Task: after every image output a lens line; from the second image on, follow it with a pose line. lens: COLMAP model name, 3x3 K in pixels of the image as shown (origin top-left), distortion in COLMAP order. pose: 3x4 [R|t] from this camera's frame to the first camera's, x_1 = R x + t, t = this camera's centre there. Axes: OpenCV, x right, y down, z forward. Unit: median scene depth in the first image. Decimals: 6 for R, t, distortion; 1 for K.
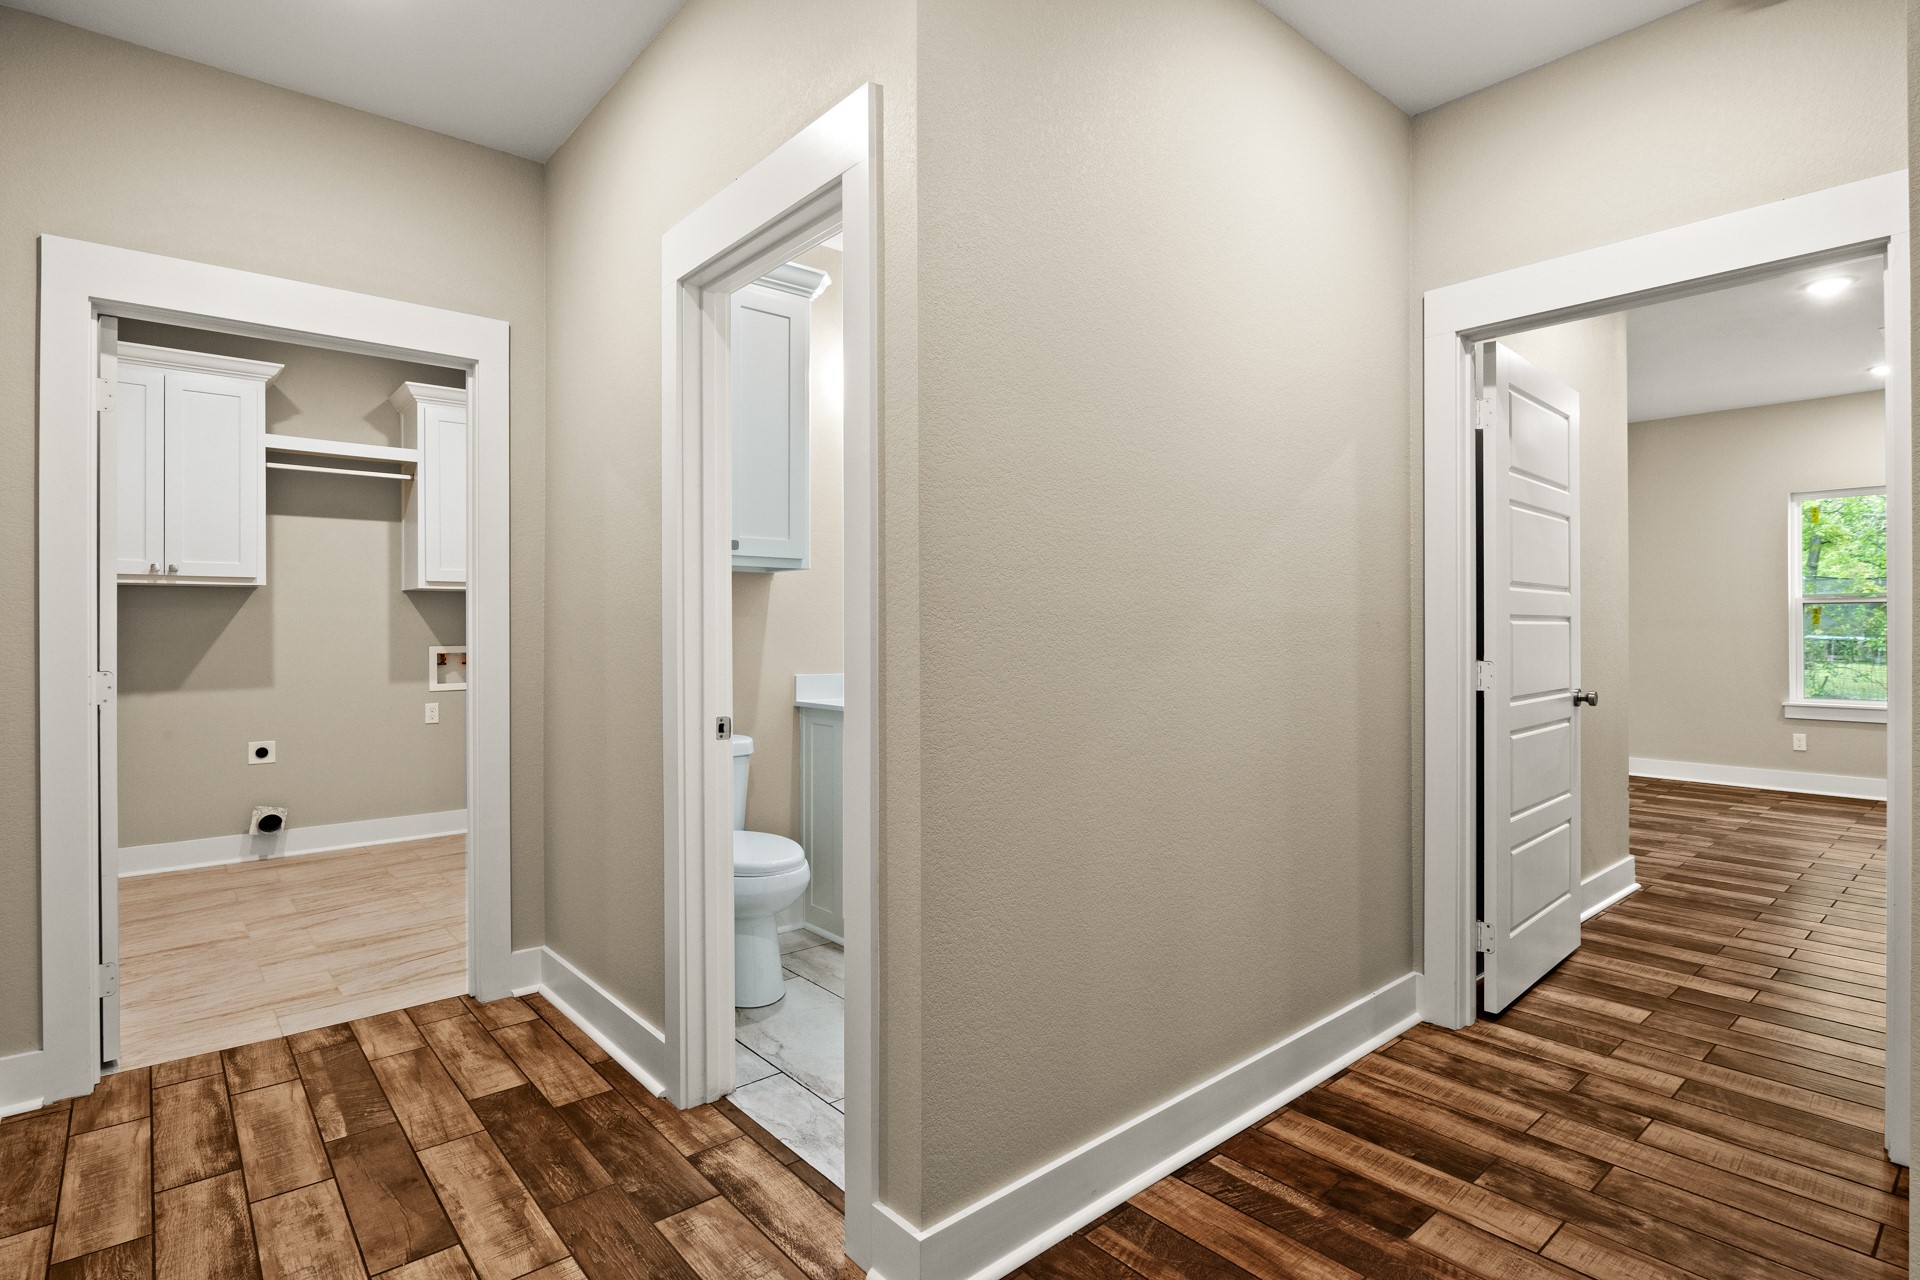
lens RADIAL K [[964.7, 0, 971.3], [0, 964.7, 638.5], [0, 0, 1]] dist [-0.007865, 0.000551]
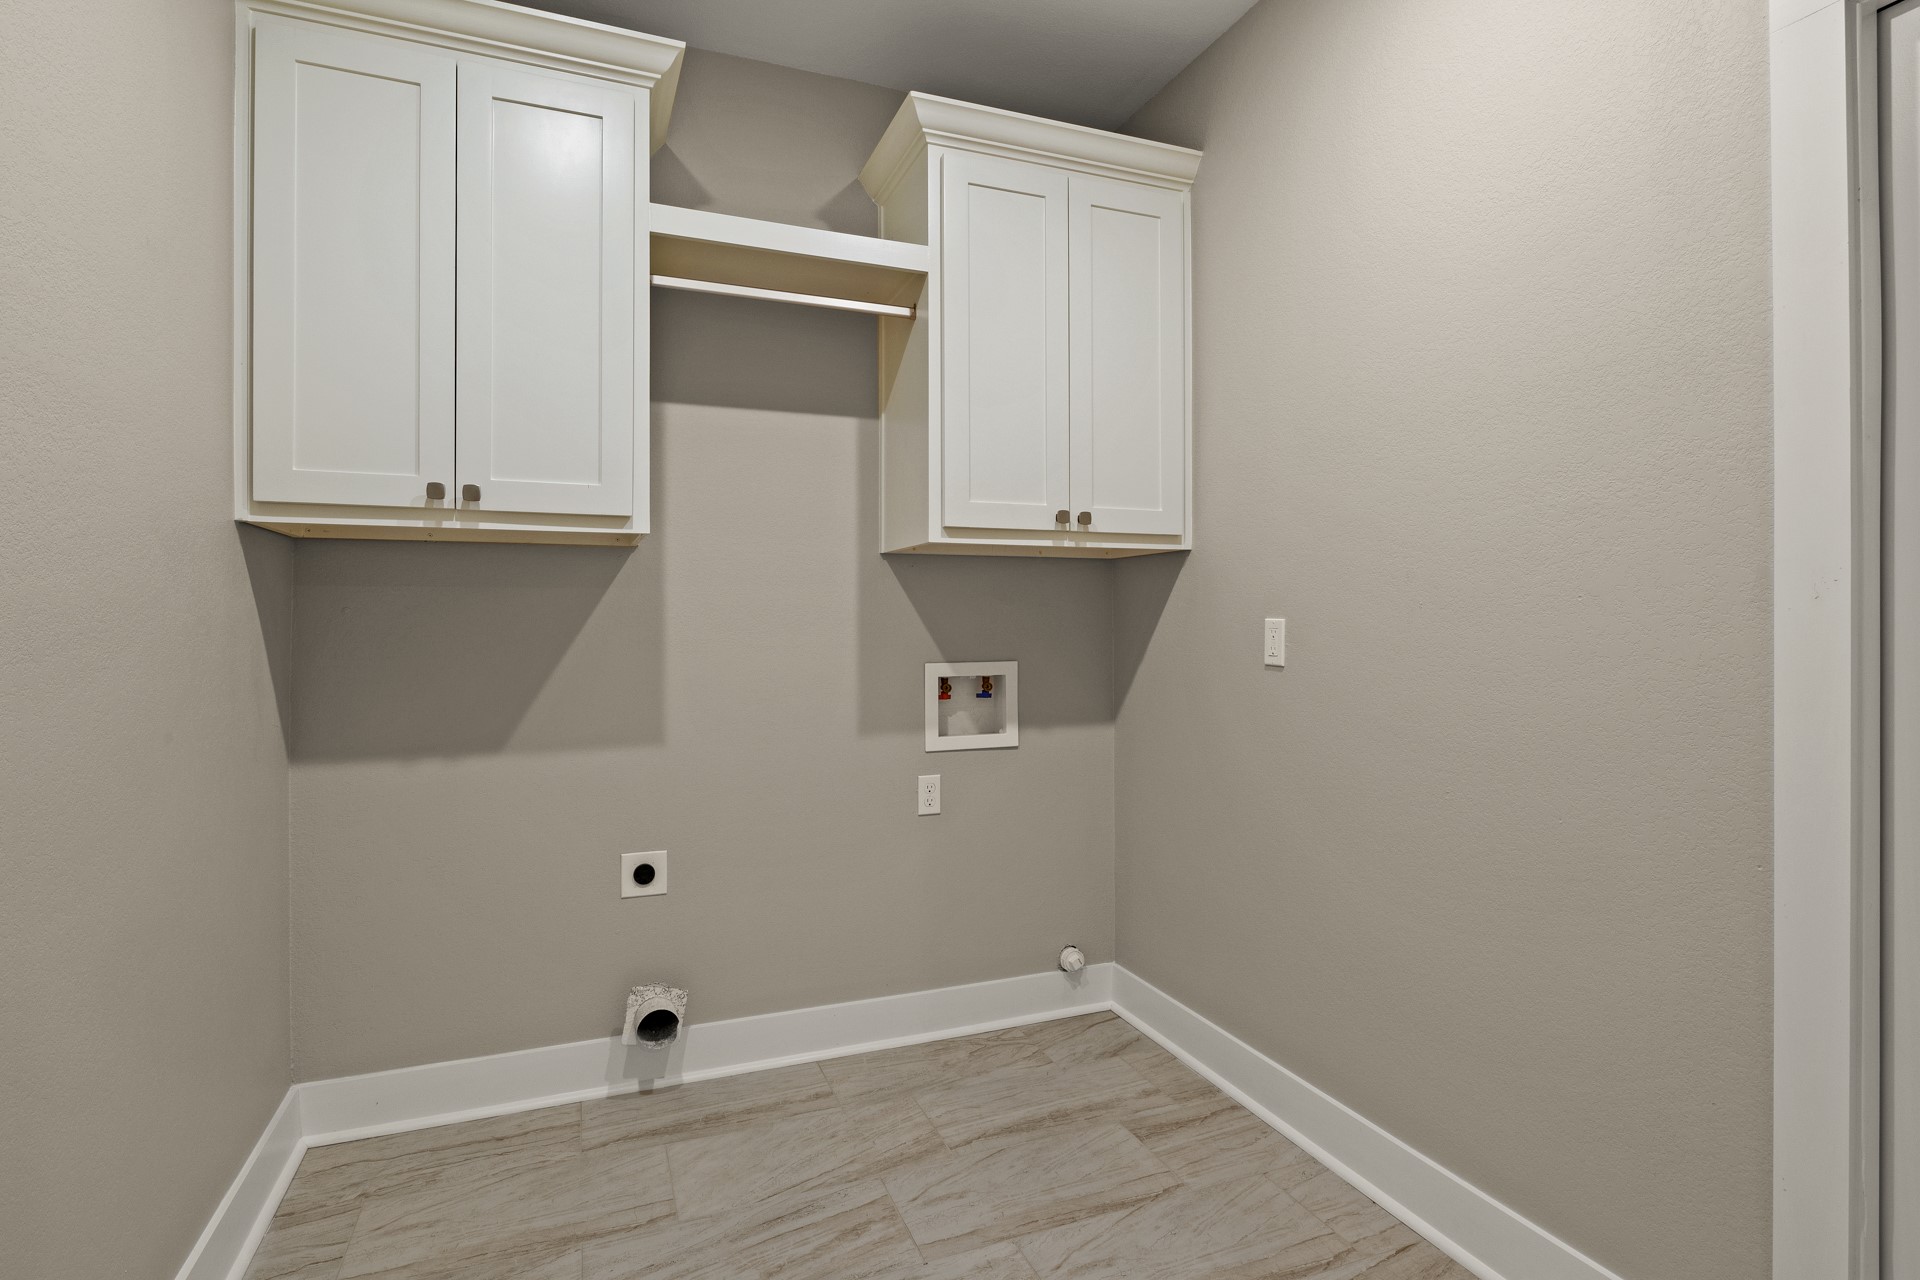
lens RADIAL K [[964.7, 0, 956.7], [0, 964.7, 642.8], [0, 0, 1]] dist [-0.007865, 0.000551]
pose [[0.945409, 0.008383, -0.325779, -0.419824], [-0.005160, 0.999929, 0.010757, -0.008711], [0.325846, -0.008489, 0.945385, 0.576611]]
